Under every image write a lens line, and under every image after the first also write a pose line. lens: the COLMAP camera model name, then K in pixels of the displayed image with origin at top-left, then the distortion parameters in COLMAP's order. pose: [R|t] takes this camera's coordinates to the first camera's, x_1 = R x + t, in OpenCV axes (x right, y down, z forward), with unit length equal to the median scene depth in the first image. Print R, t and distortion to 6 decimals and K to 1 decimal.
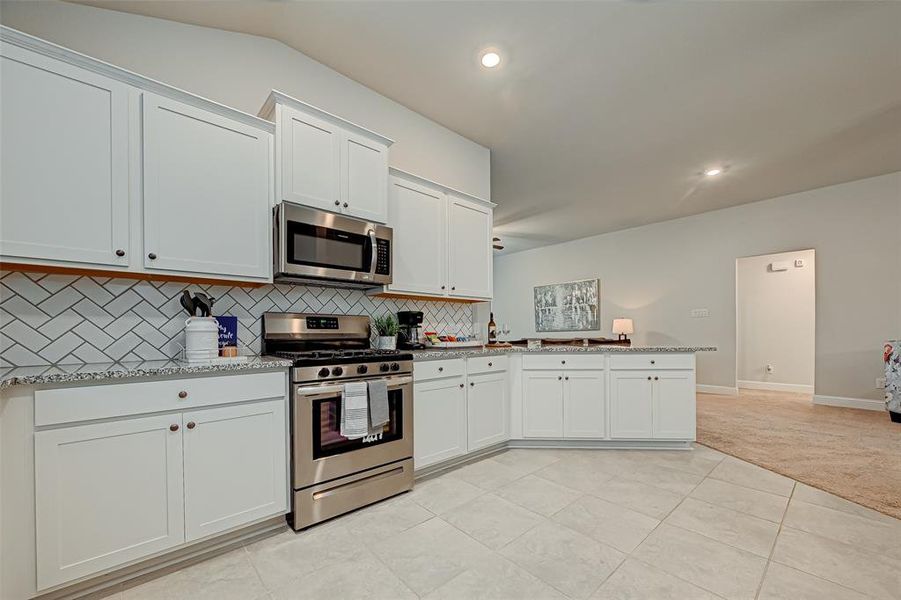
lens RADIAL K [[354.0, 0, 456.0], [0, 354.0, 333.7], [0, 0, 1]] dist [-0.001034, -0.000182]
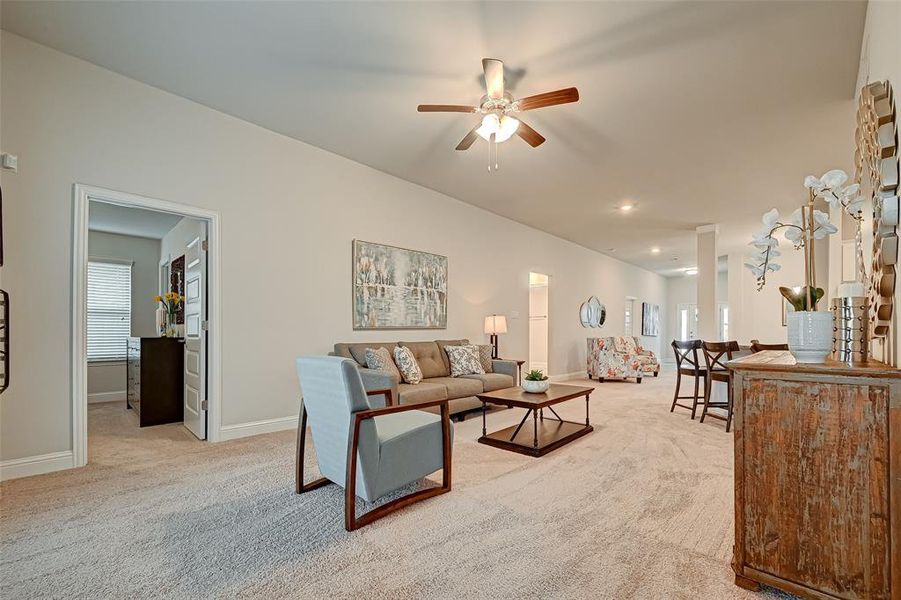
lens RADIAL K [[371.1, 0, 449.2], [0, 371.1, 334.6], [0, 0, 1]] dist [0.000462, -0.000113]
pose [[-0.039855, 0.007548, 0.999177, -0.312103], [0.007652, 0.999944, -0.007249, 0.005717], [-0.999176, 0.007356, -0.039910, 0.946944]]
